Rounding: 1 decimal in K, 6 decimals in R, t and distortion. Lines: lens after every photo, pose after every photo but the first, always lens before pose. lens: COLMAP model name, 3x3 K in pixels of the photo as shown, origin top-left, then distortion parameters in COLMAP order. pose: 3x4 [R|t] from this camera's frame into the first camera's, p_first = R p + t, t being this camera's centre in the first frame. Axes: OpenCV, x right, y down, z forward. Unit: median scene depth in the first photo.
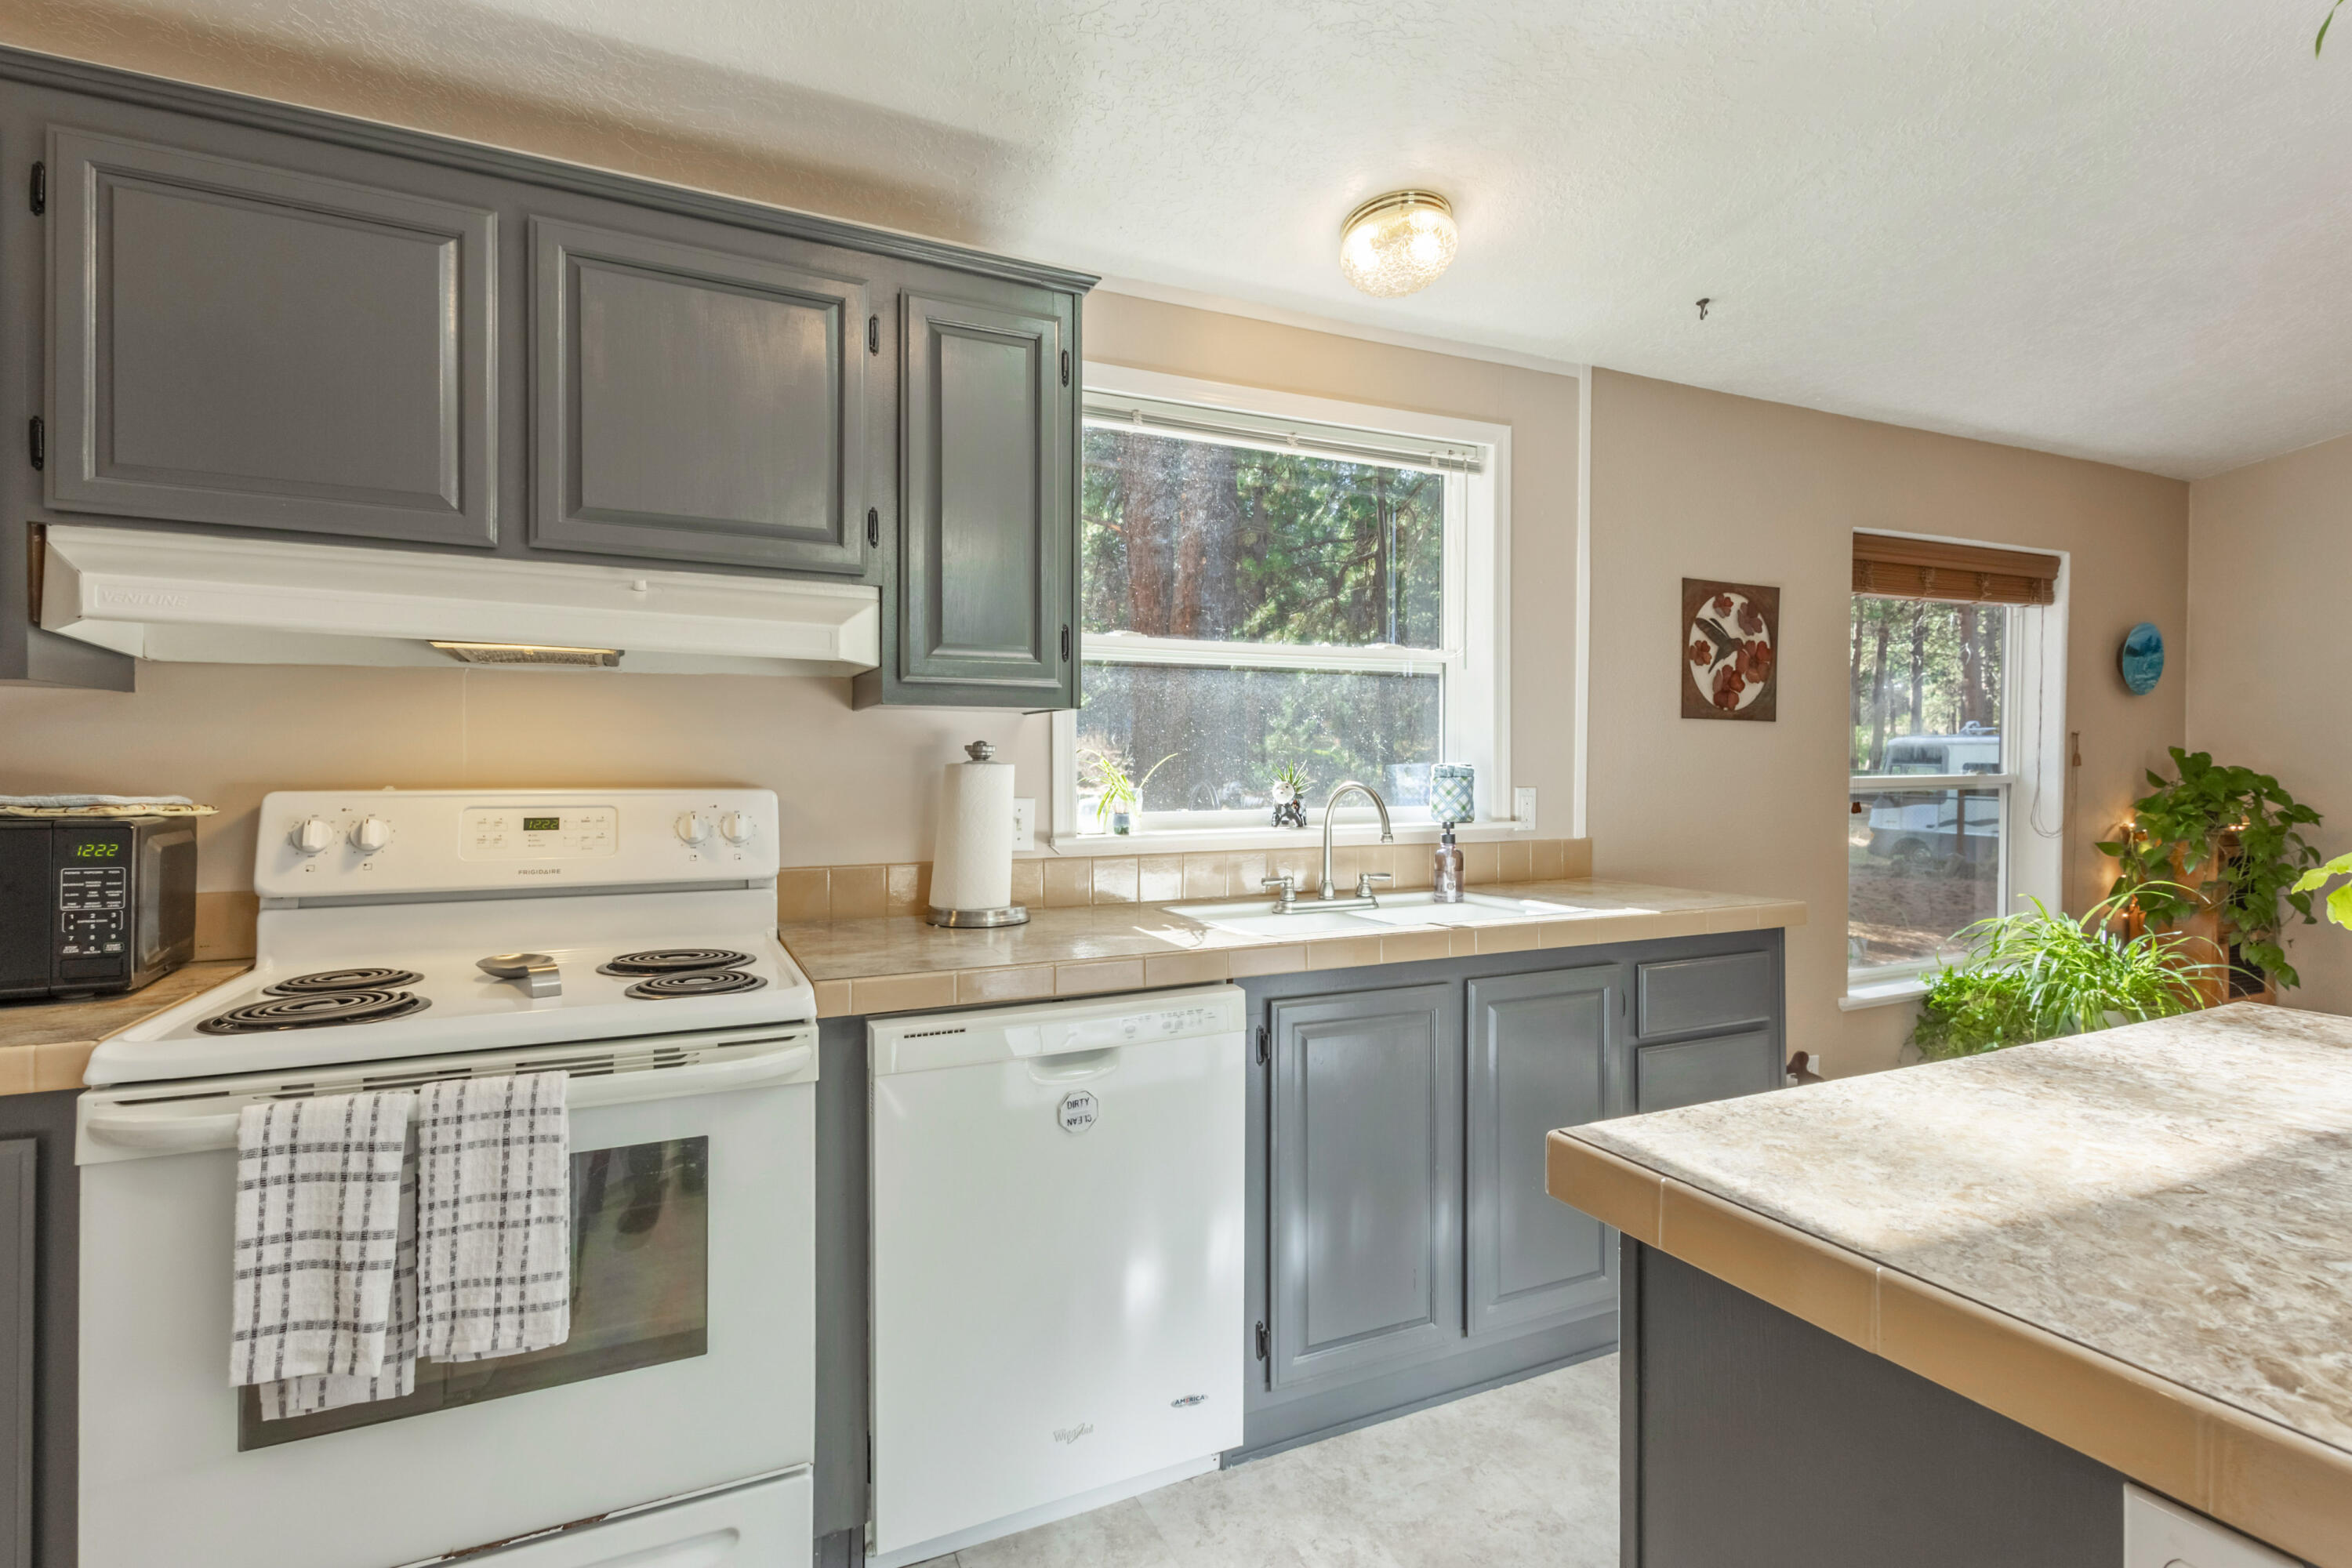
lens RADIAL K [[1097.2, 0, 1171.9], [0, 1097.2, 772.3], [0, 0, 1]] dist [-0.000677, -0.000065]
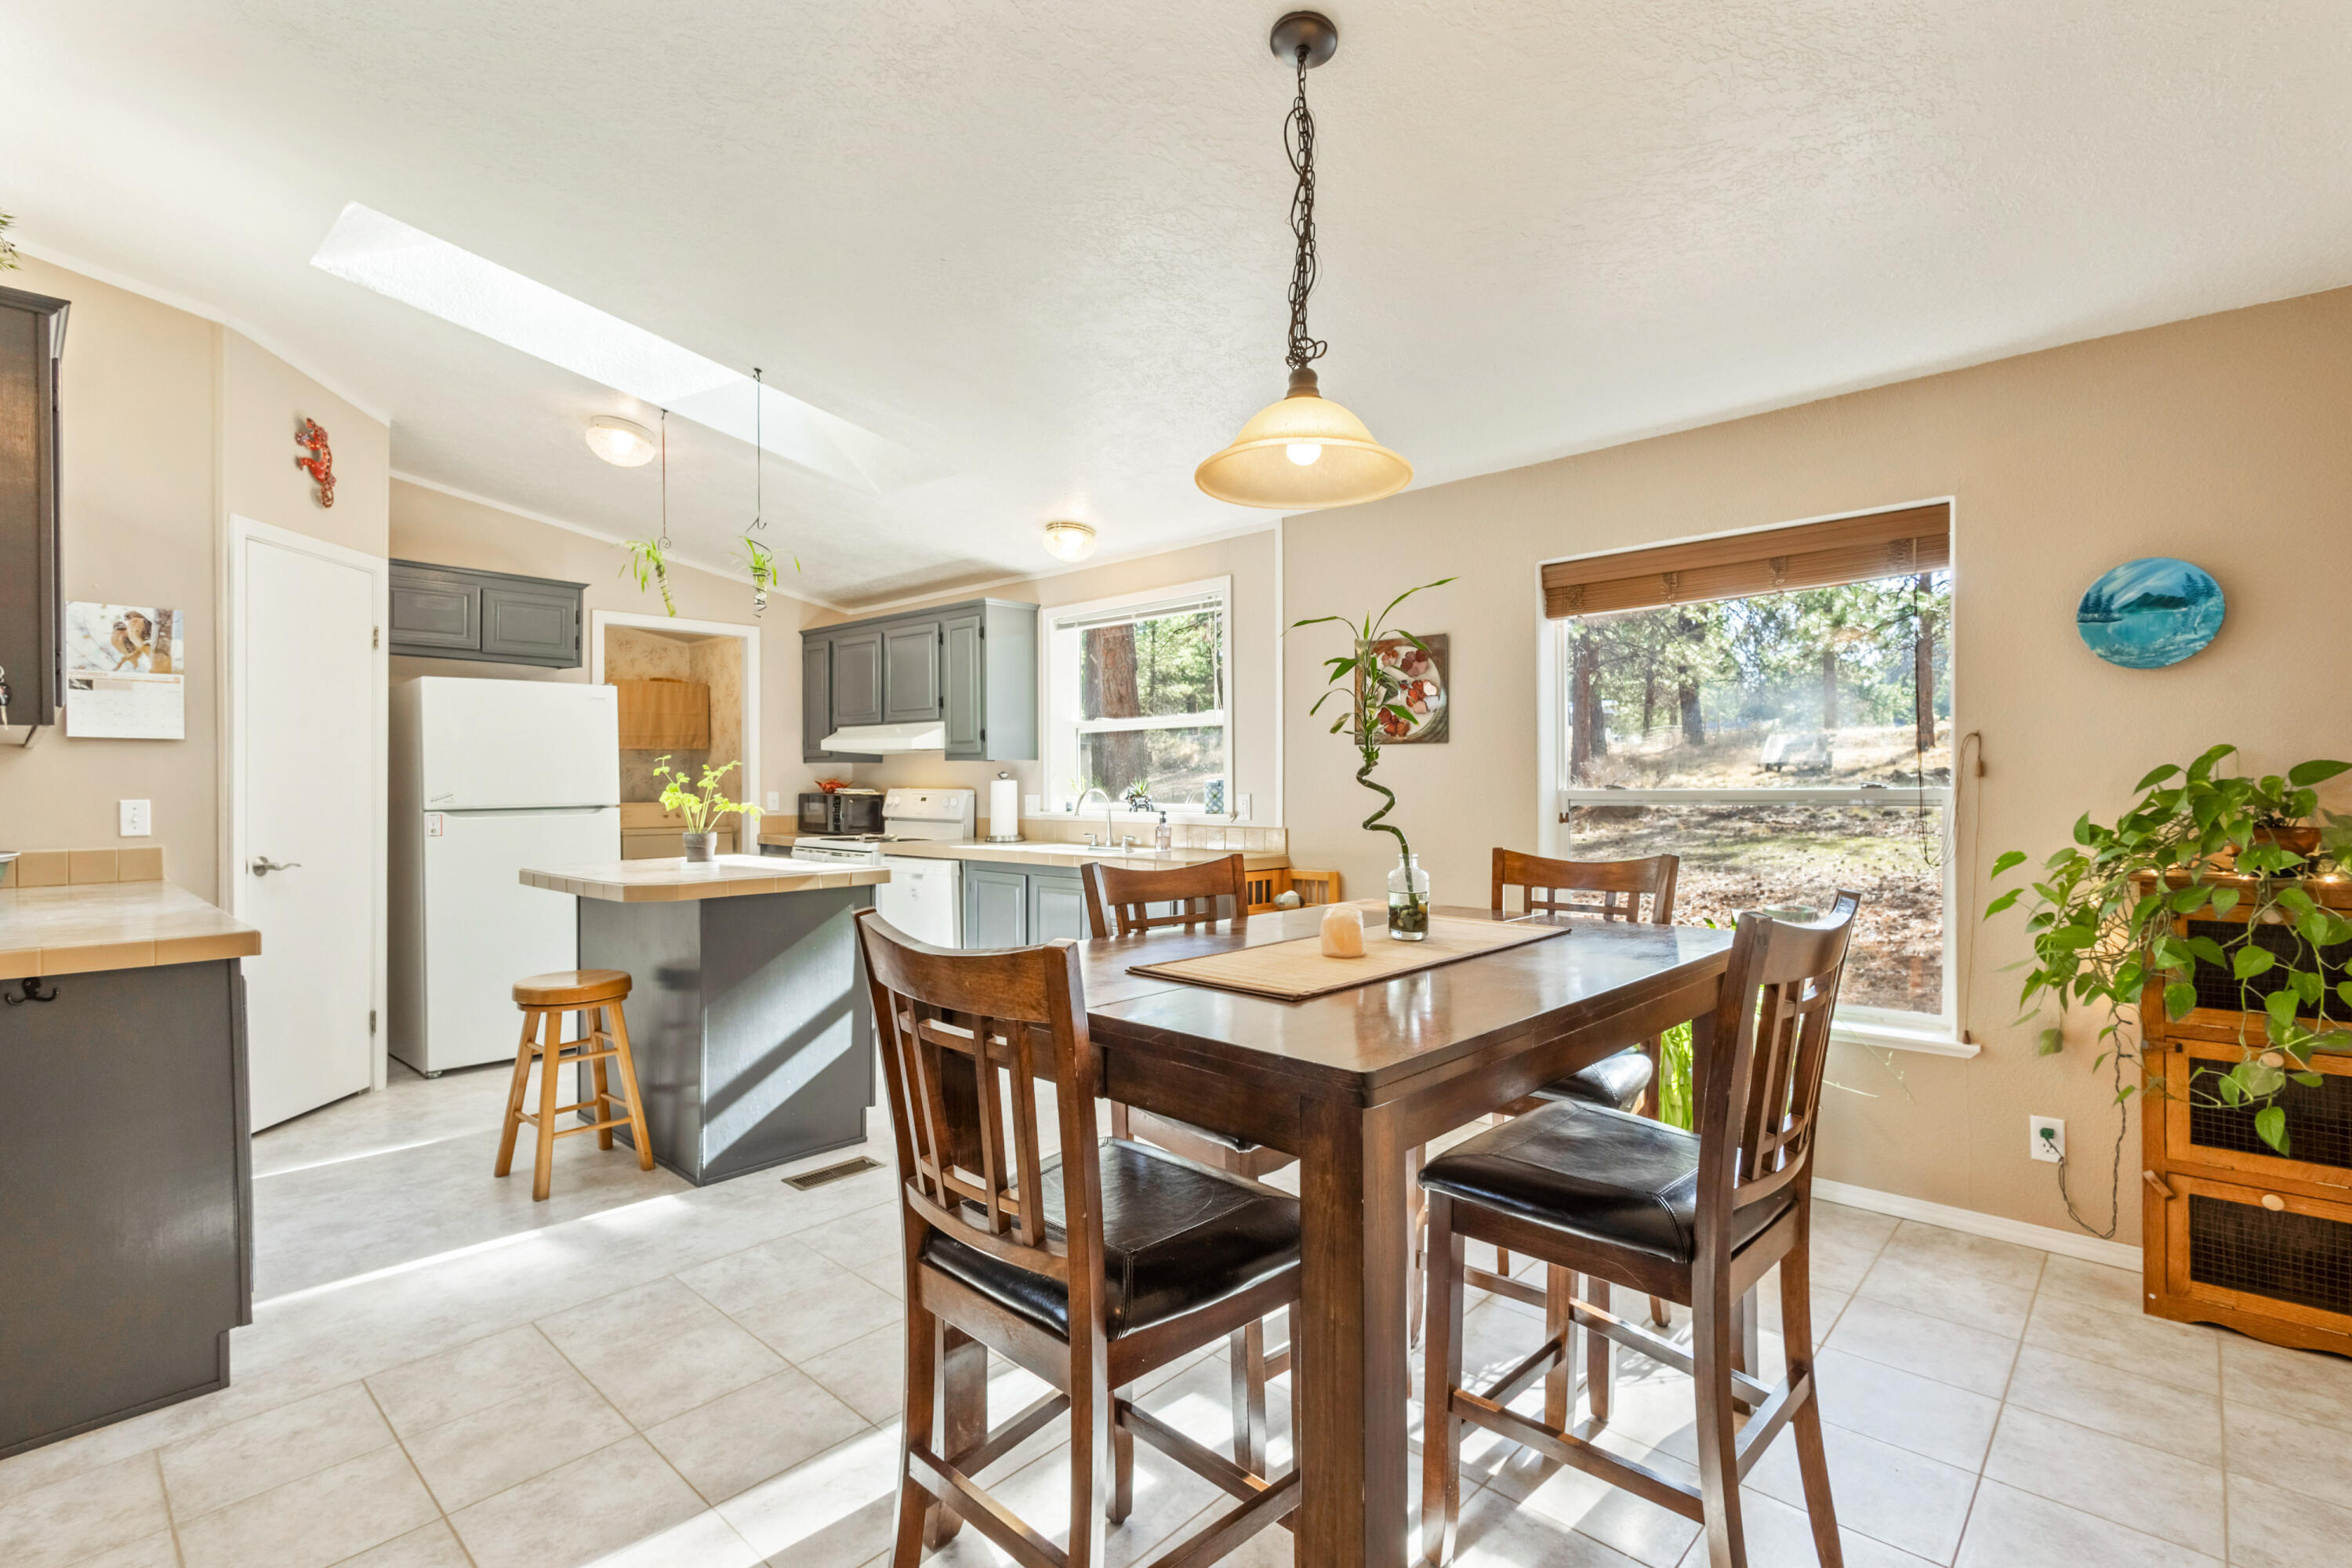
lens RADIAL K [[1084.3, 0, 1184.8], [0, 1084.3, 780.1], [0, 0, 1]] dist [0.000409, -0.000107]
pose [[0.379071, -0.001928, -0.925365, 1.673590], [-0.000511, 0.999997, -0.002293, -0.002412], [0.925367, 0.001341, 0.379069, 0.296190]]
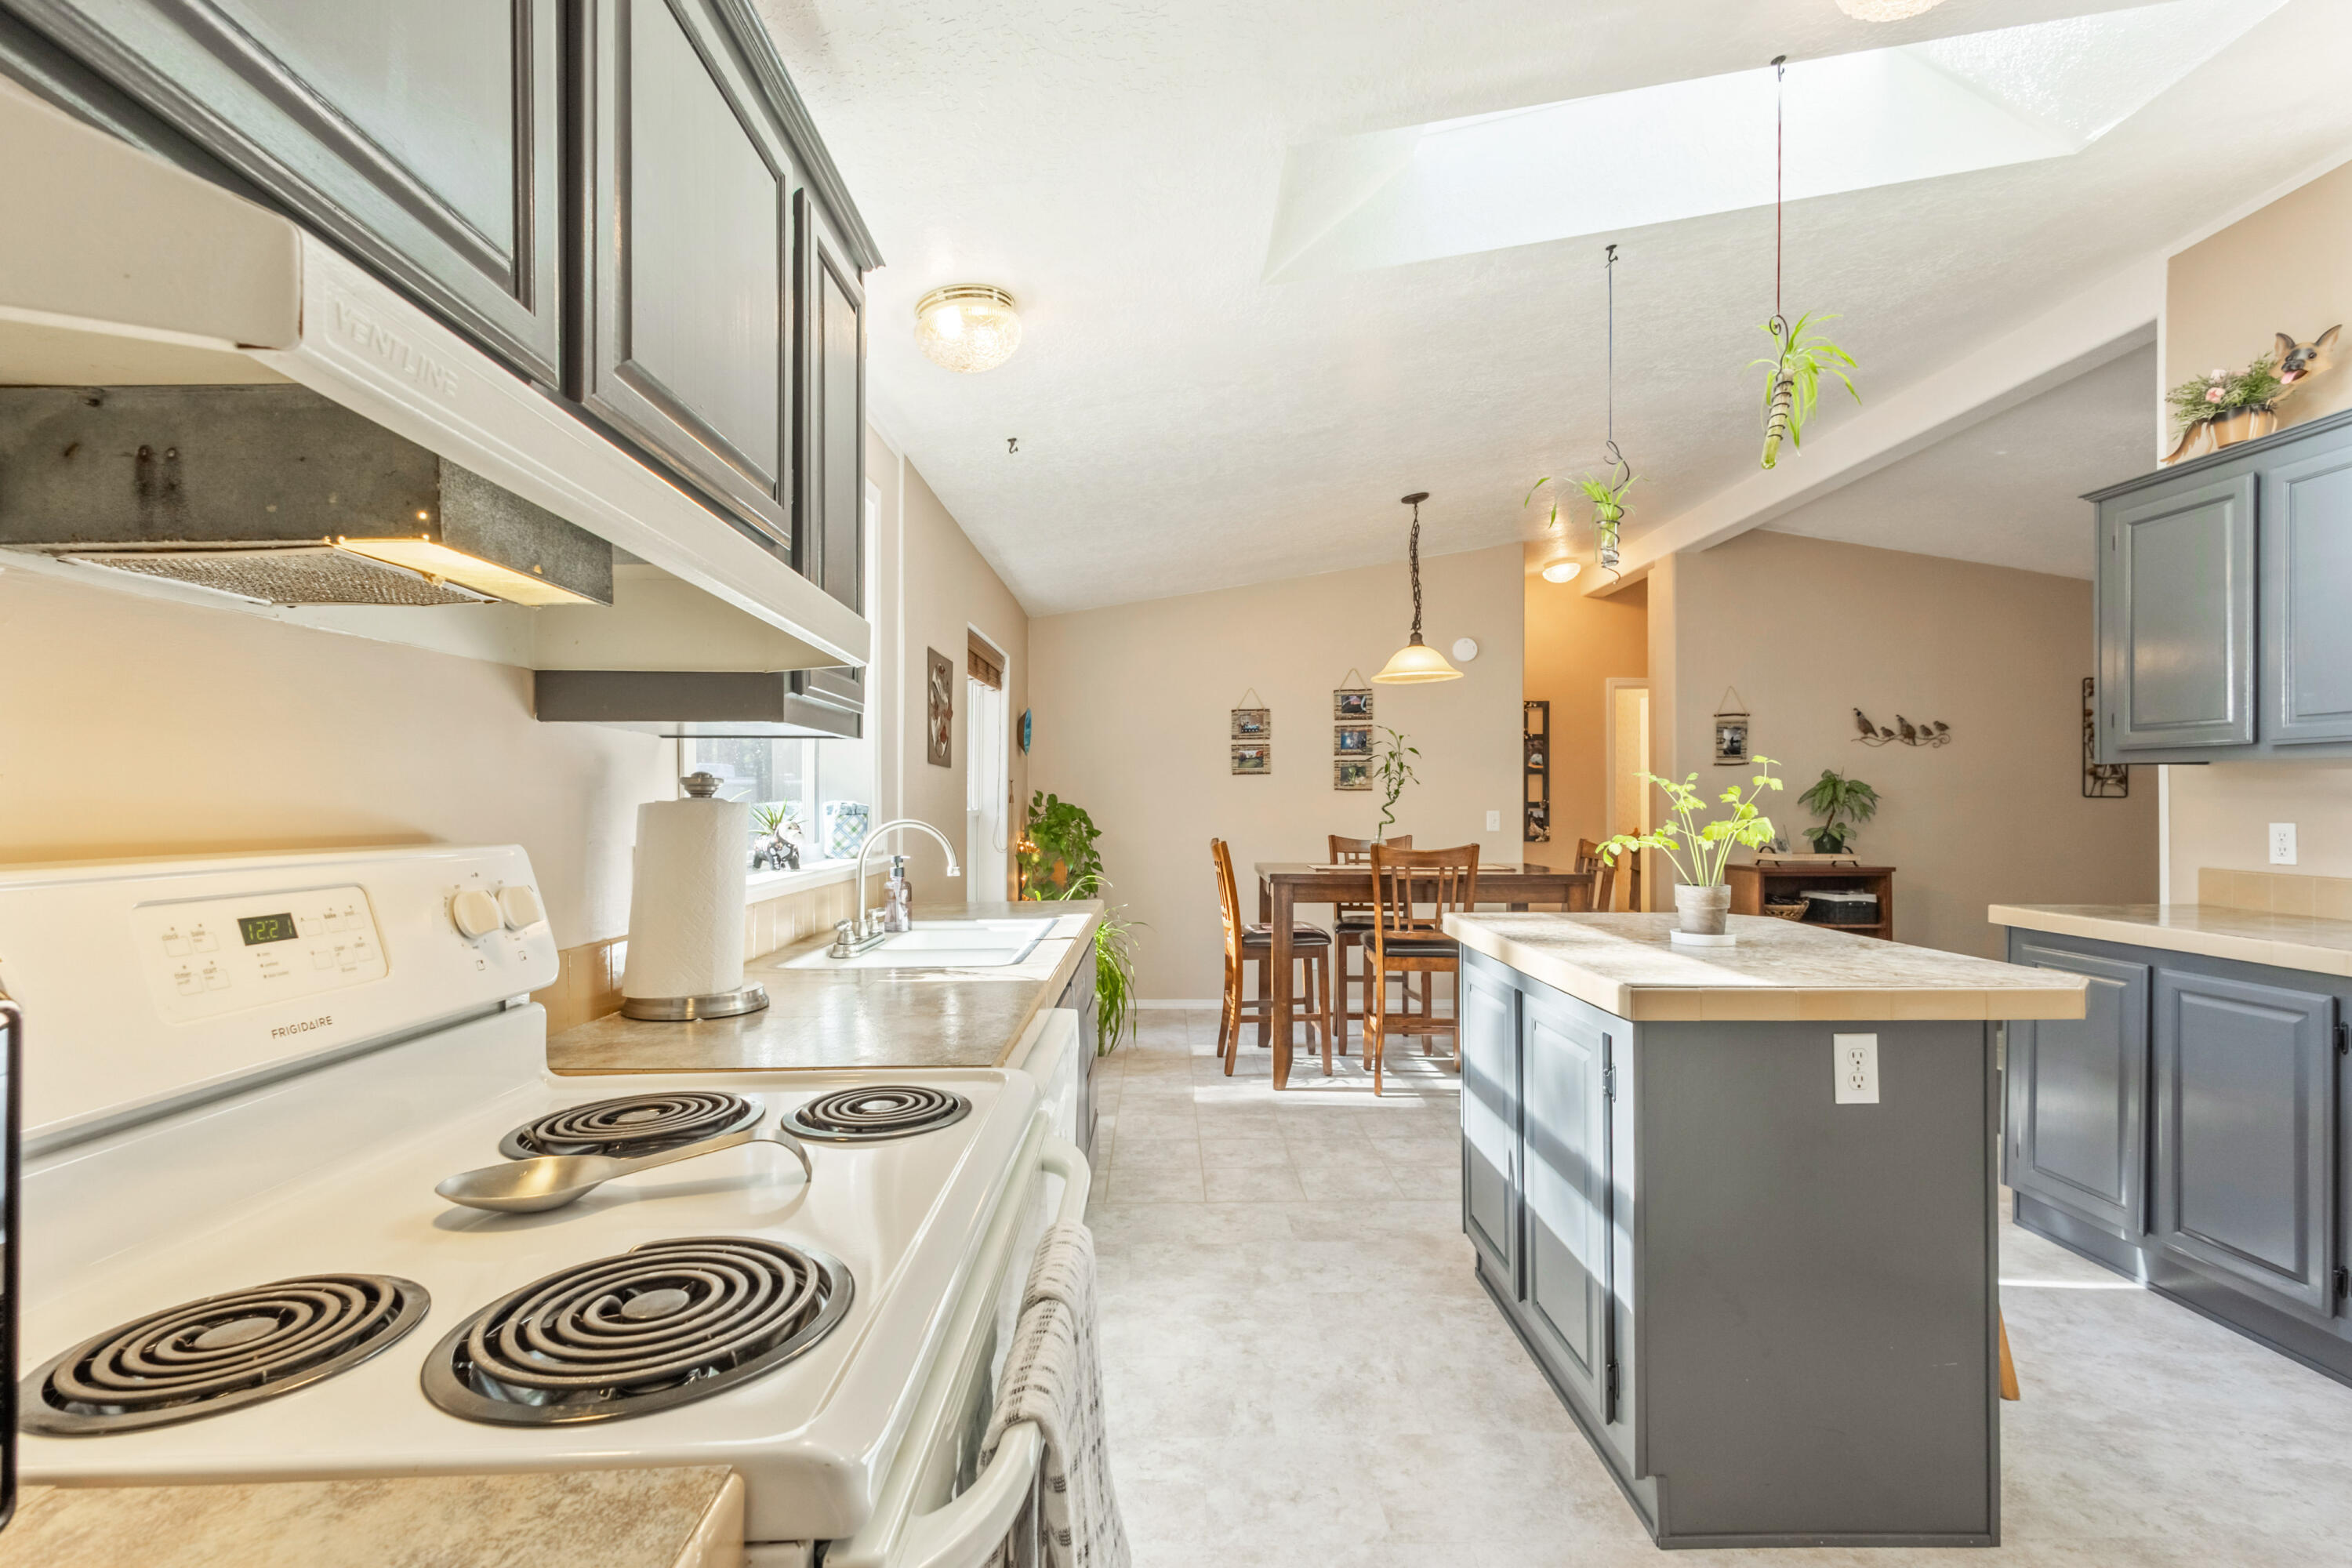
lens RADIAL K [[1086.0, 0, 1176.0], [0, 1086.0, 784.0], [0, 0, 1]] dist [0.002648, 0.000538]
pose [[0.412330, 0.014410, 0.910921, -0.512136], [0.007504, 0.999787, -0.019212, -0.002220], [-0.911004, 0.014757, 0.412134, 0.270784]]
